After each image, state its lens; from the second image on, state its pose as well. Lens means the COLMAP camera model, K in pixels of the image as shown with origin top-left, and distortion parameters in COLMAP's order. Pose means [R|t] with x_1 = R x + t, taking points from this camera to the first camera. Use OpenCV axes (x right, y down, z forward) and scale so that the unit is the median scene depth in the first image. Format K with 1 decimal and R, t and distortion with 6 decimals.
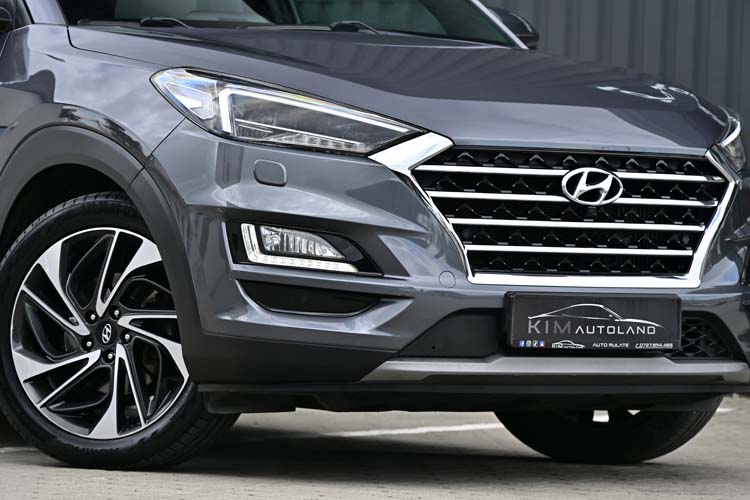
lens RADIAL K [[4841.1, 0, 375.1], [0, 4841.1, 250.3], [0, 0, 1]] dist [-0.377919, 0.000000]
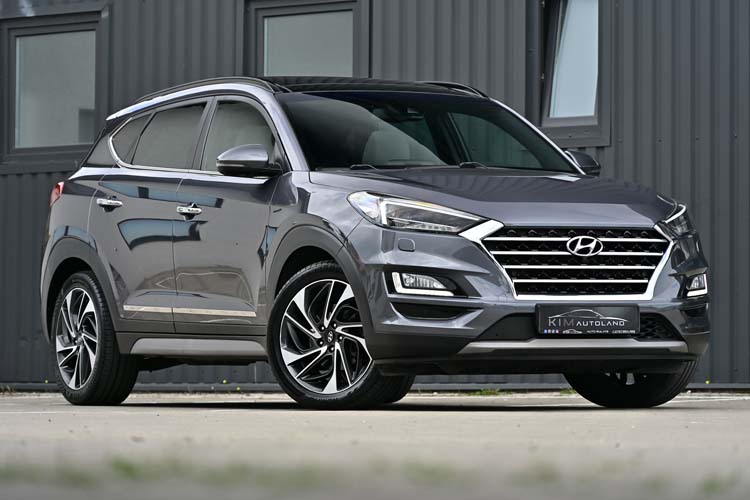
lens RADIAL K [[4841.1, 0, 374.9], [0, 4841.1, 249.8], [0, 0, 1]] dist [-0.377919, 0.000000]
pose [[0.991213, -0.038839, -0.126442, 0.198989], [0.034618, 0.998773, -0.035410, 0.050809], [0.127662, 0.030722, 0.991342, -0.840724]]
